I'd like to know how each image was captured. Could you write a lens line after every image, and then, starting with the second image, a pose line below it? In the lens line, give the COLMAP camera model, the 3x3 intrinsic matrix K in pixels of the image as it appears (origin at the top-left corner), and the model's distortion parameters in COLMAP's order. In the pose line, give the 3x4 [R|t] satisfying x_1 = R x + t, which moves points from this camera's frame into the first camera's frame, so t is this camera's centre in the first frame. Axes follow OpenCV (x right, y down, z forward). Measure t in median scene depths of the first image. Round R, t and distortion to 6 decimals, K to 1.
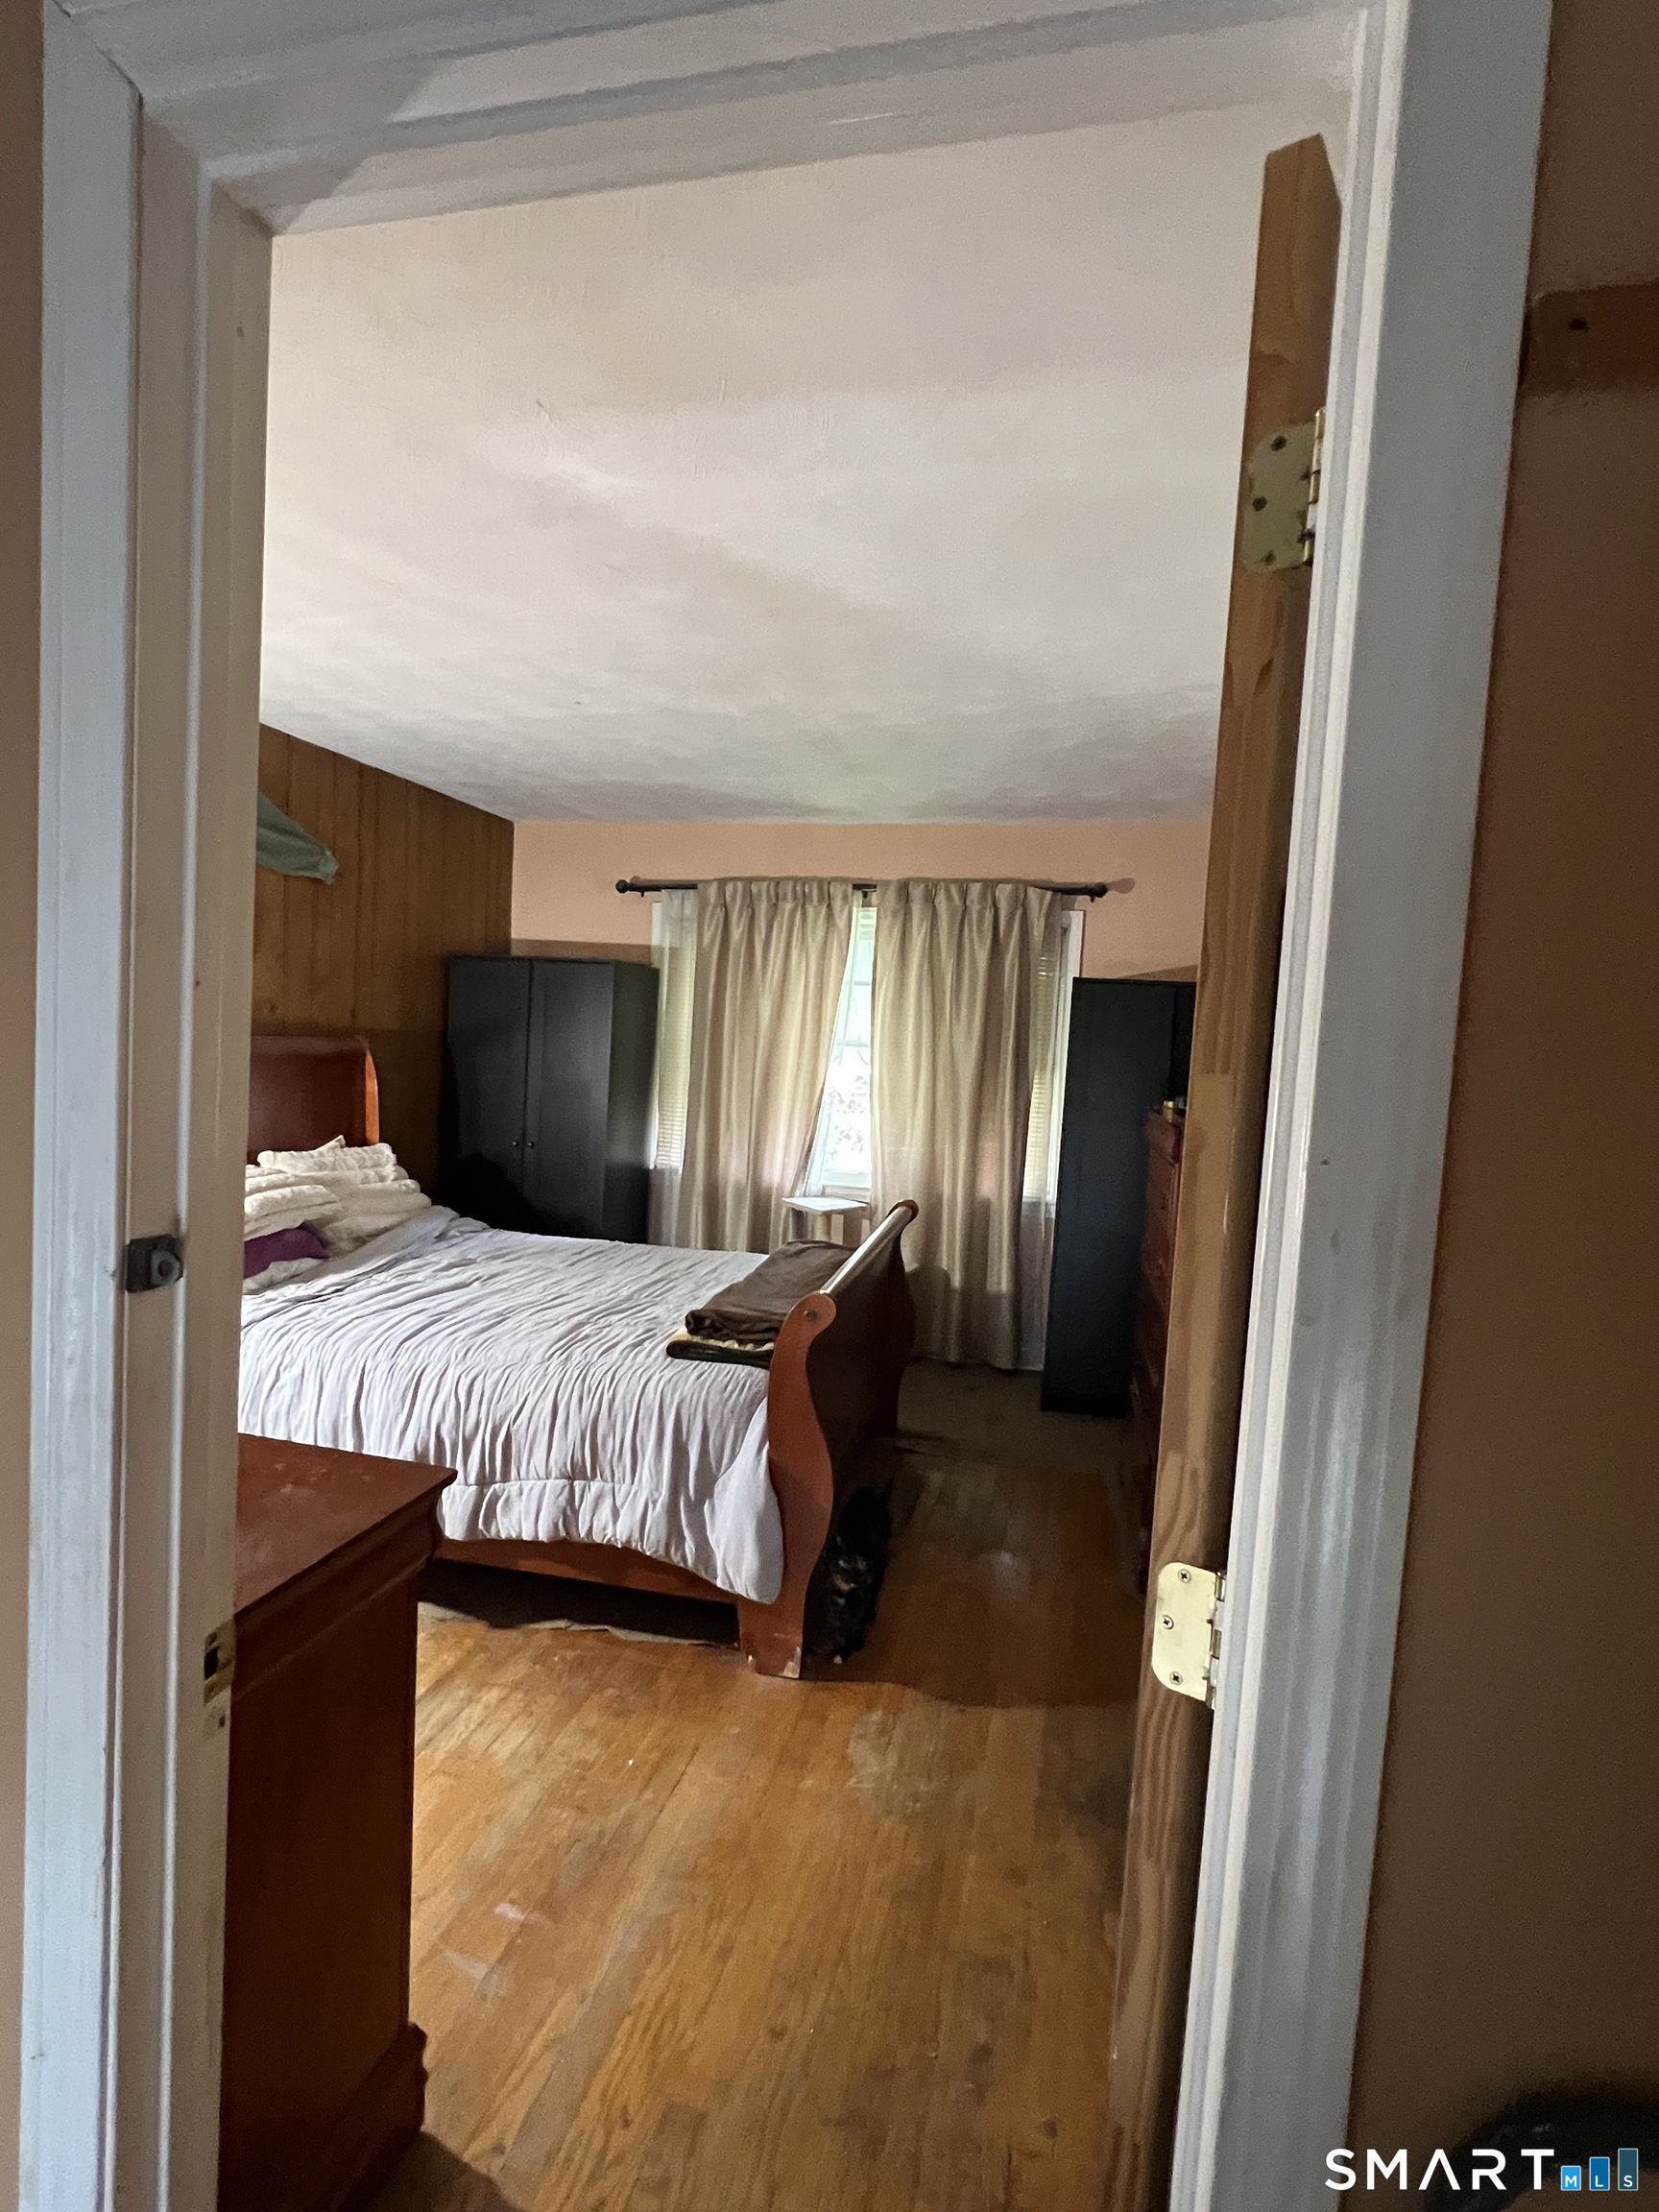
lens RADIAL K [[1113.8, 0, 813.2], [0, 1113.8, 1109.2], [0, 0, 1]] dist [-0.002026, -0.000648]
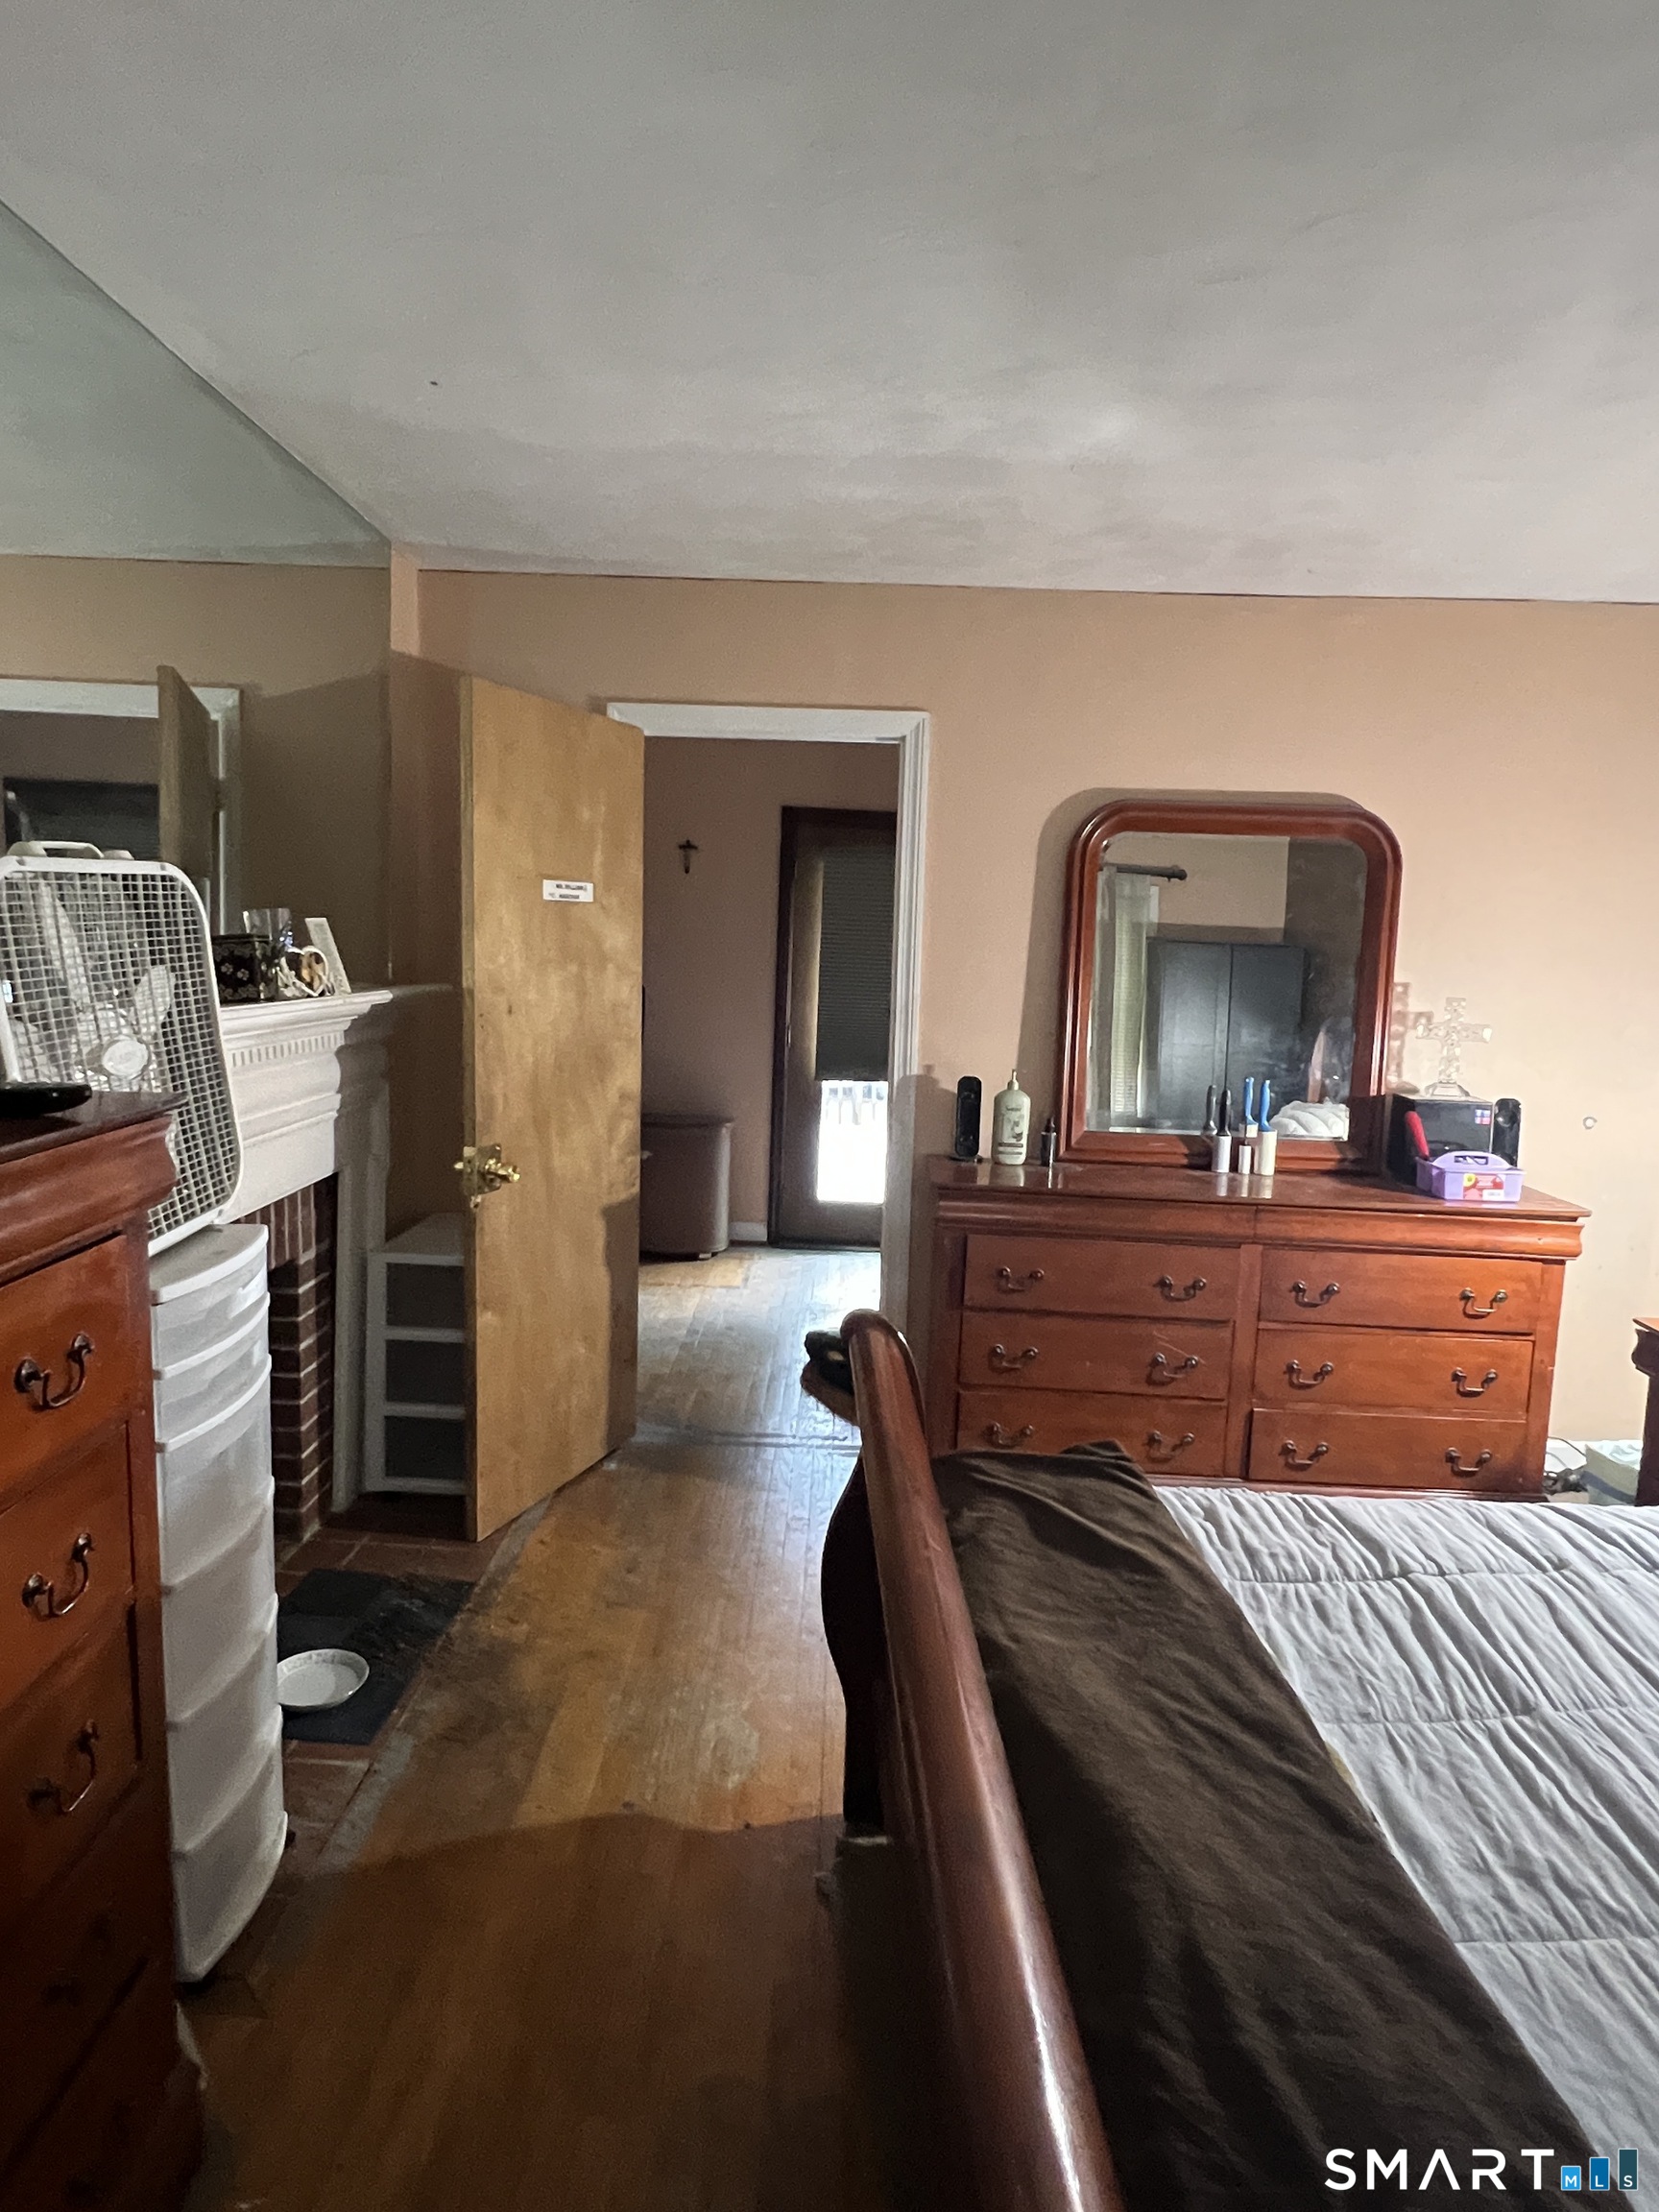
lens RADIAL K [[1288.8, 0, 825.3], [0, 1288.8, 1101.3], [0, 0, 1]] dist [0.010113, 0.002189]
pose [[-0.969983, -0.069649, -0.232987, 0.179834], [-0.110588, 0.979641, 0.167551, -0.078222], [0.216574, 0.188287, -0.957937, 1.331793]]
